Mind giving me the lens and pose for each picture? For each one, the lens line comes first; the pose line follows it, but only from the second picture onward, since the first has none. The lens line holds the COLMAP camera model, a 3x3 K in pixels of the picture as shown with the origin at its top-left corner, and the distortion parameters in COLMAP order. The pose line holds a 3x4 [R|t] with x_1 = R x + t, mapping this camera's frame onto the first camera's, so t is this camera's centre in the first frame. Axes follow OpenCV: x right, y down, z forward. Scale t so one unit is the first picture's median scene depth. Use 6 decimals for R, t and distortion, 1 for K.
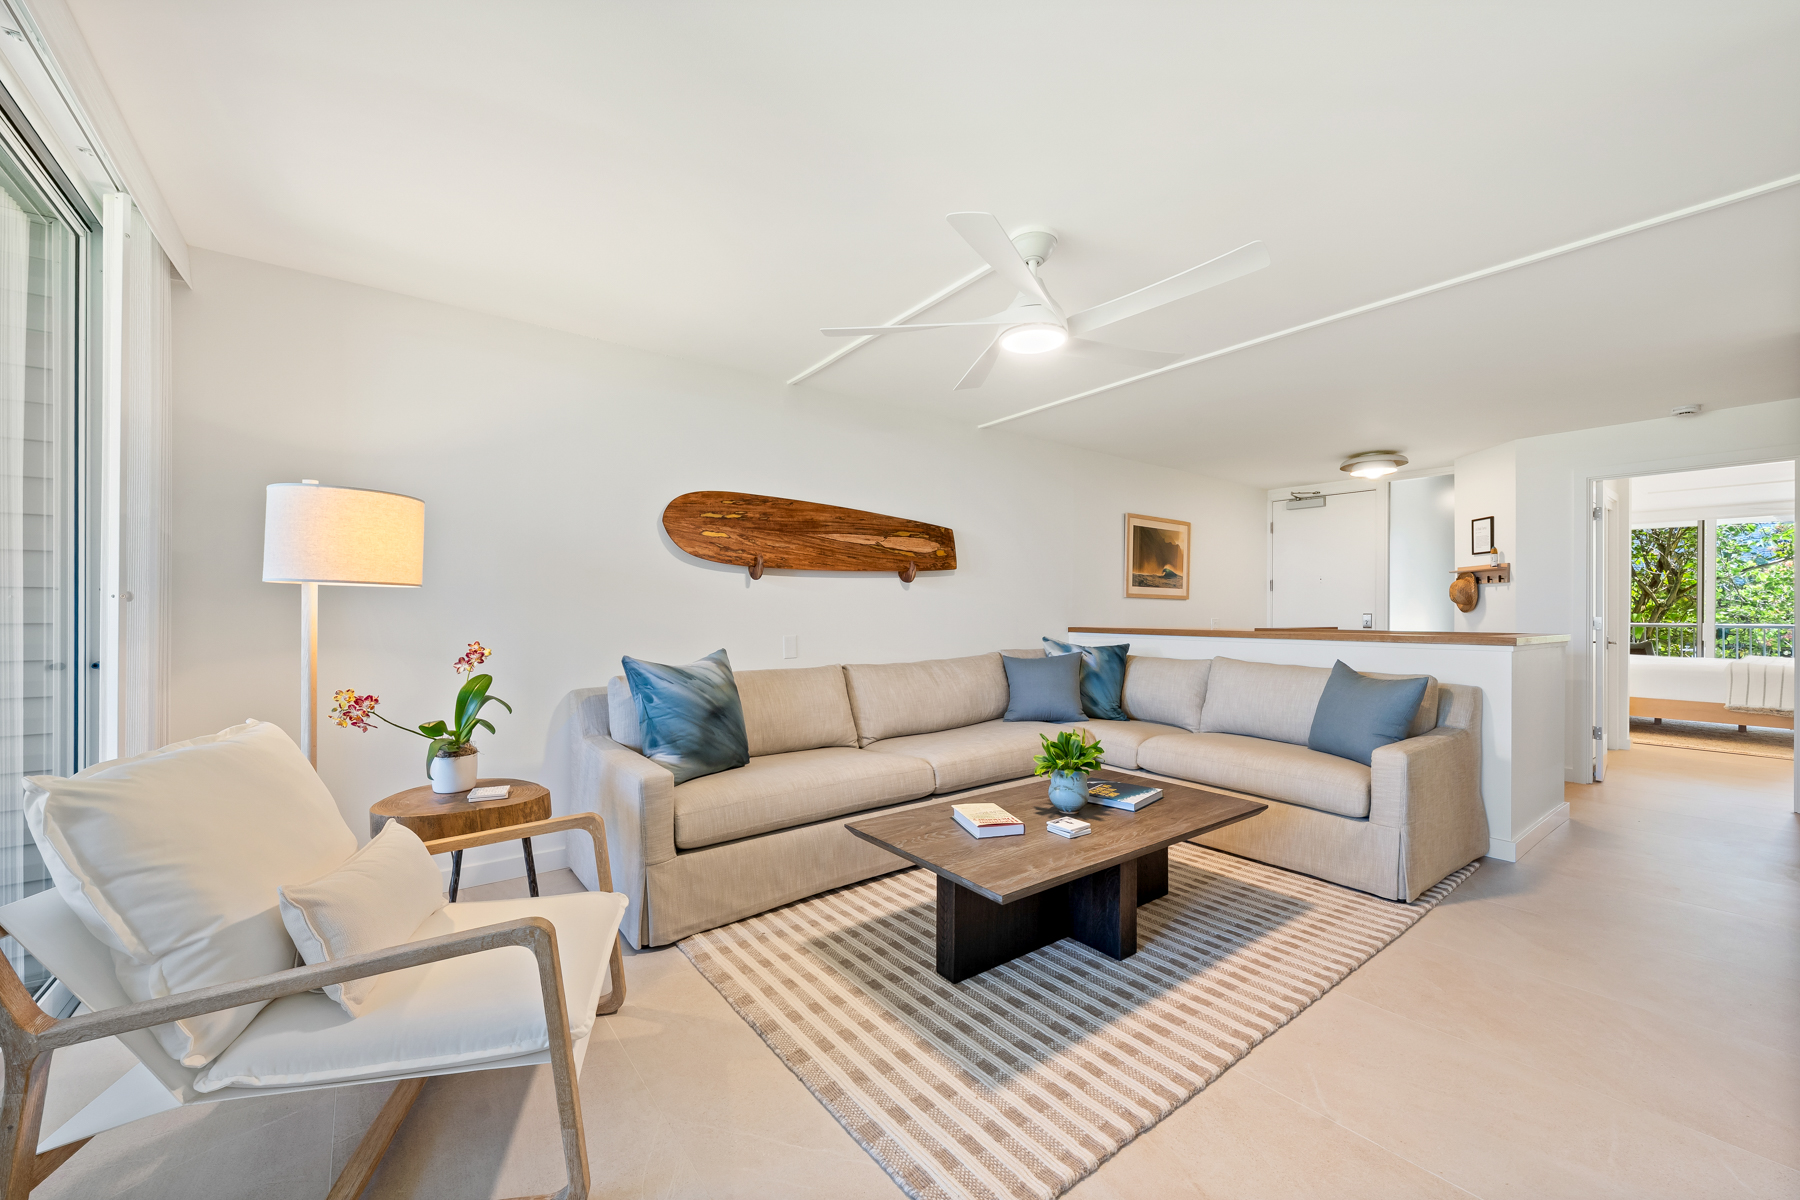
lens RADIAL K [[695.7, 0, 880.7], [0, 695.7, 613.3], [0, 0, 1]] dist [-0.013663, -0.001484]
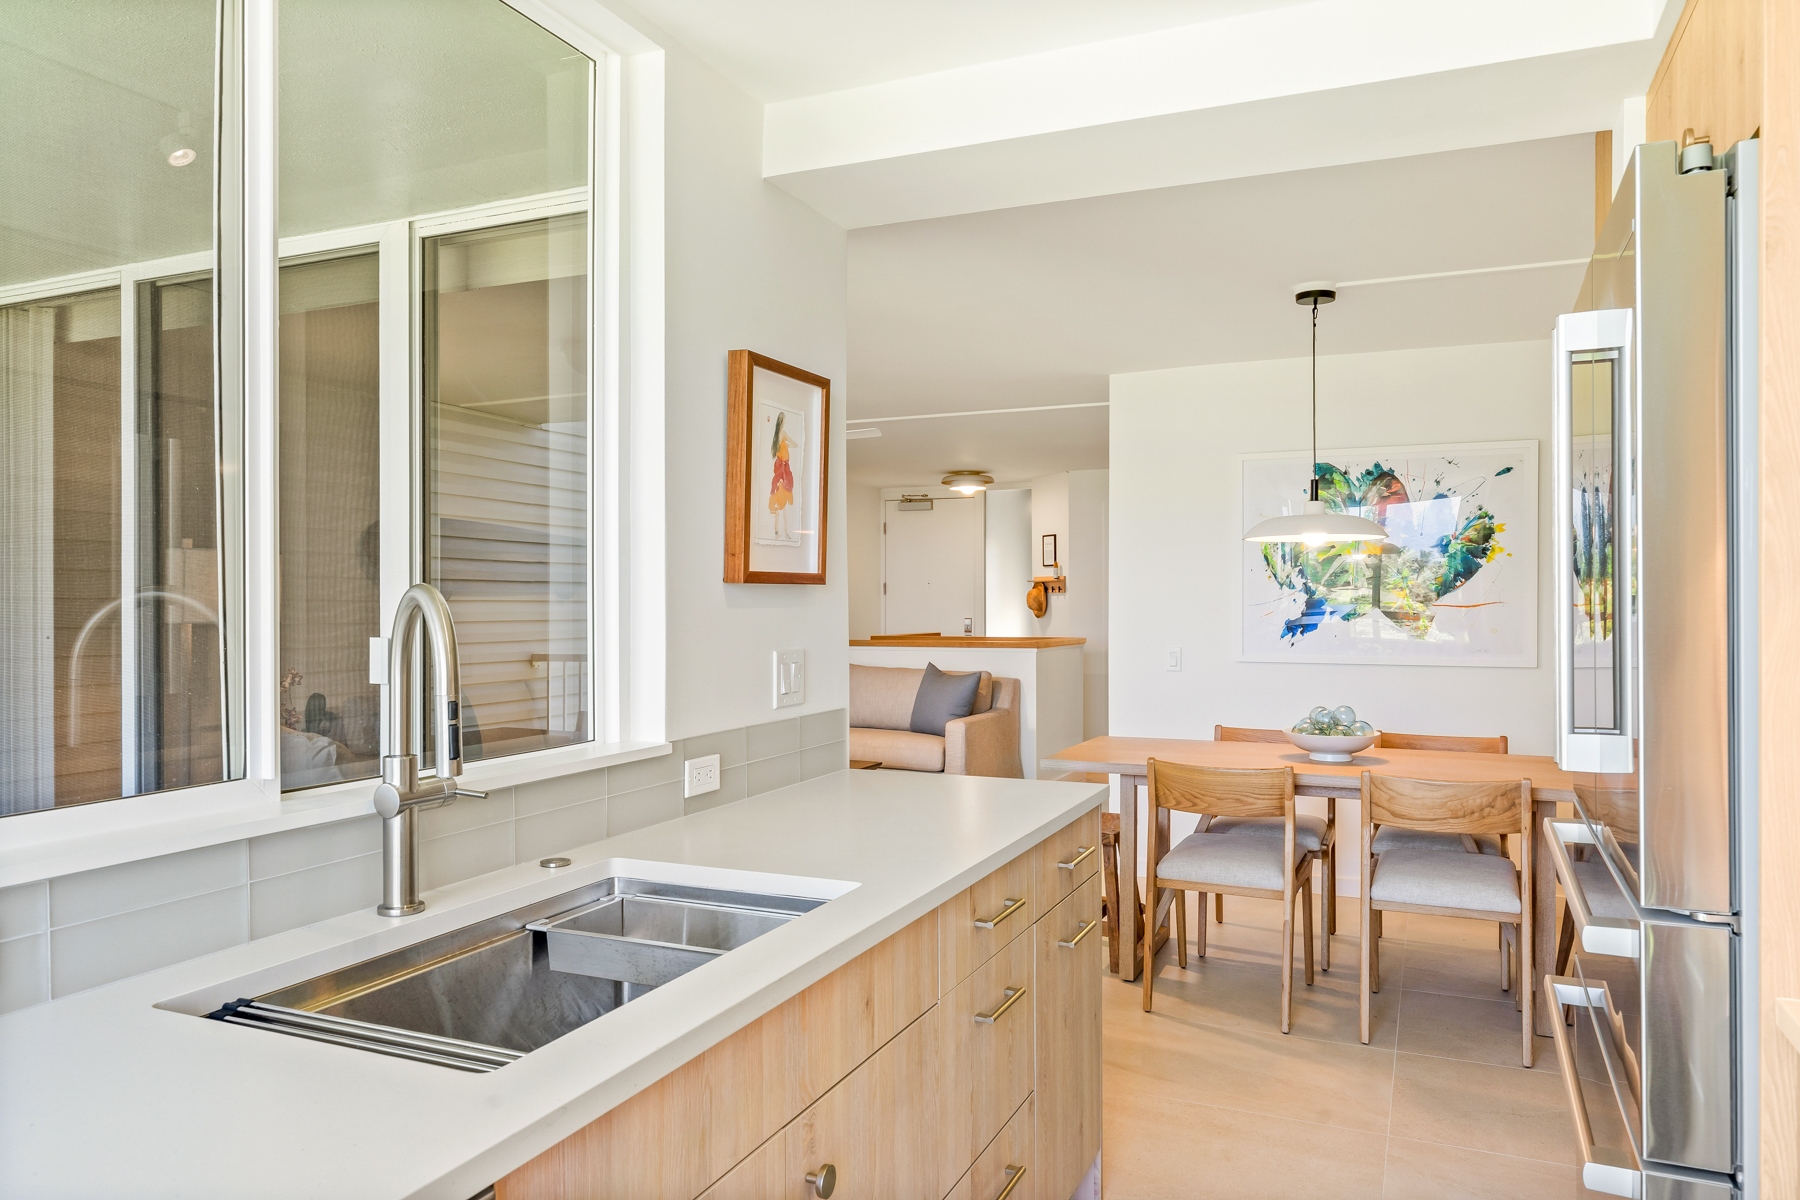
lens RADIAL K [[1236.8, 0, 898.7], [0, 1236.8, 603.6], [0, 0, 1]] dist [0.000995, 0.000141]
pose [[0.867727, -0.008332, 0.496971, -0.357008], [0.009887, 0.999951, -0.000498, -0.027738], [-0.496942, 0.005346, 0.867767, -0.653019]]
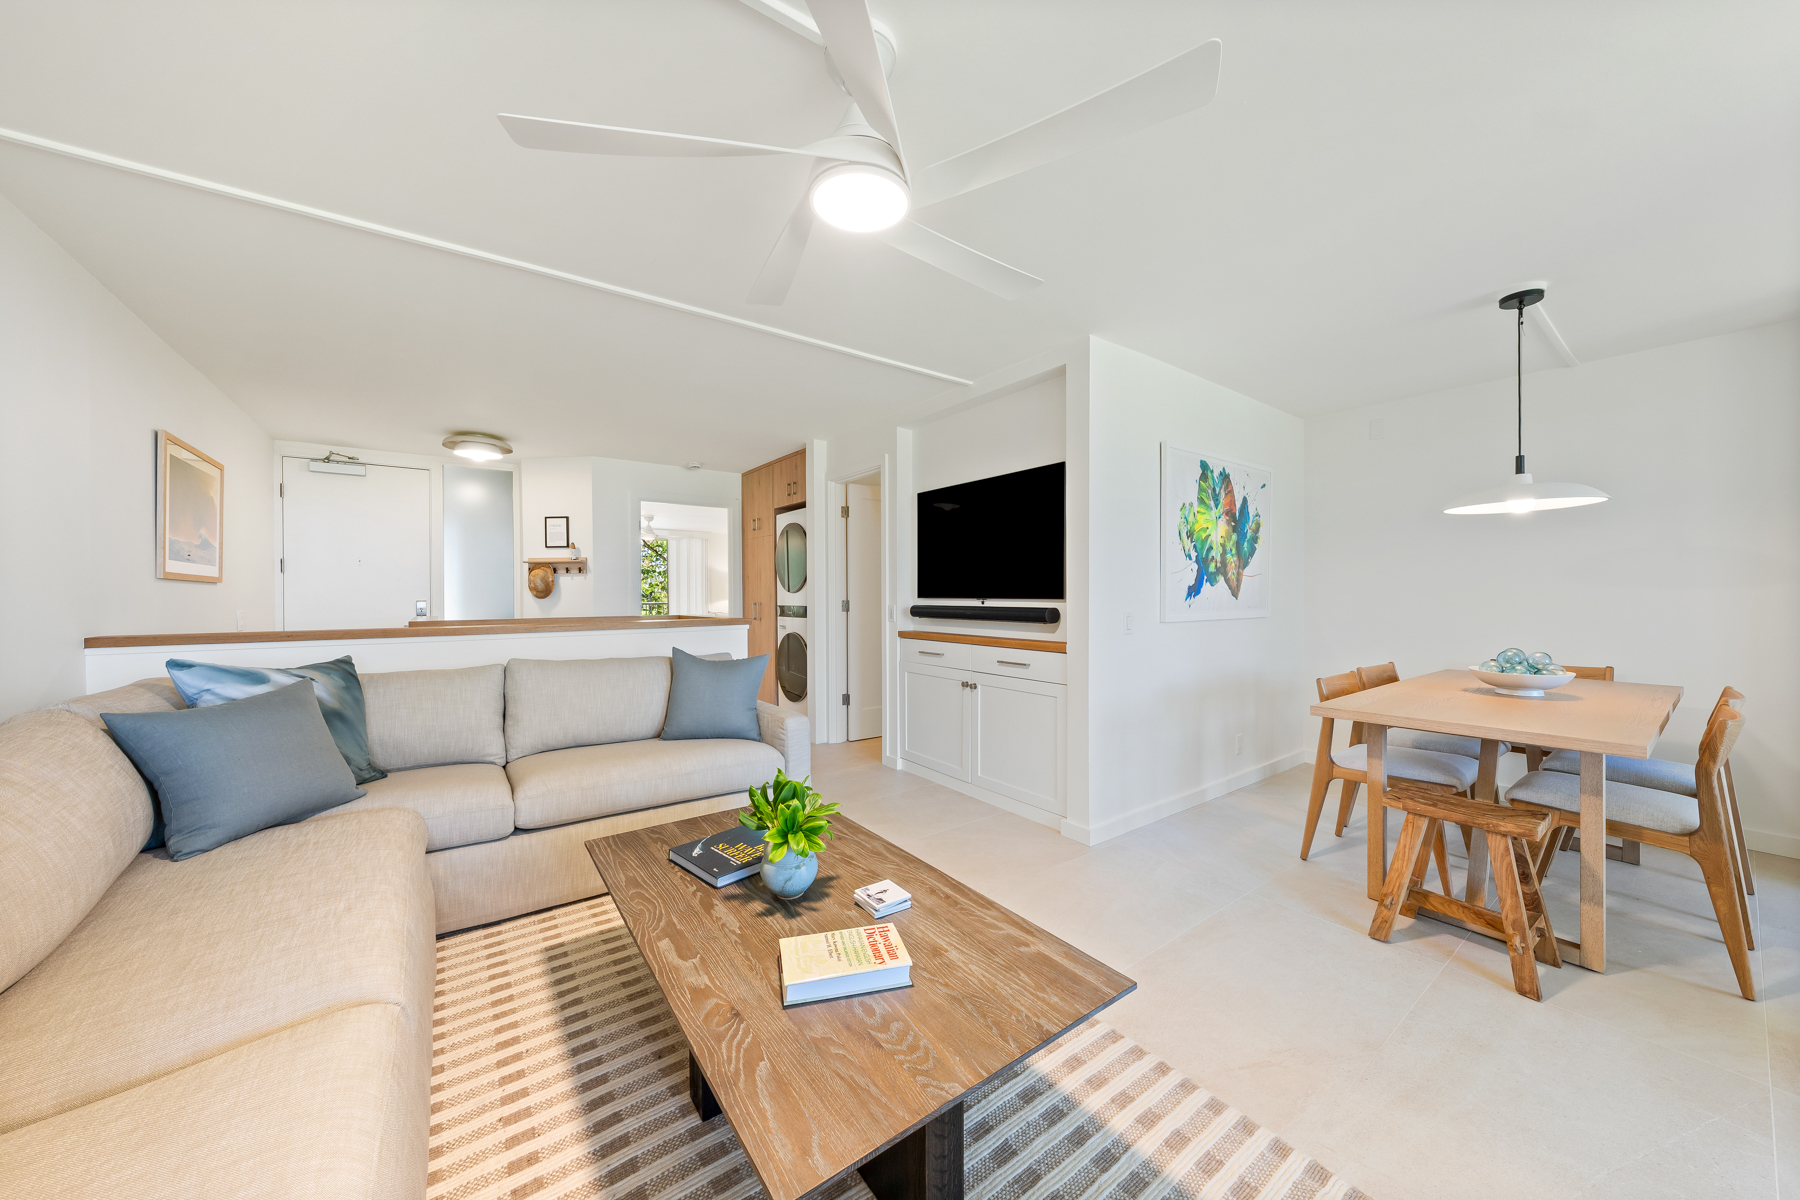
lens RADIAL K [[622.9, 0, 907.3], [0, 622.9, 599.9], [0, 0, 1]] dist [-0.000857, -0.000330]
pose [[-0.017178, -0.013005, 0.999768, -0.175903], [0.010480, 0.999858, 0.013186, -0.007496], [-0.999798, 0.010704, -0.017039, 0.445376]]
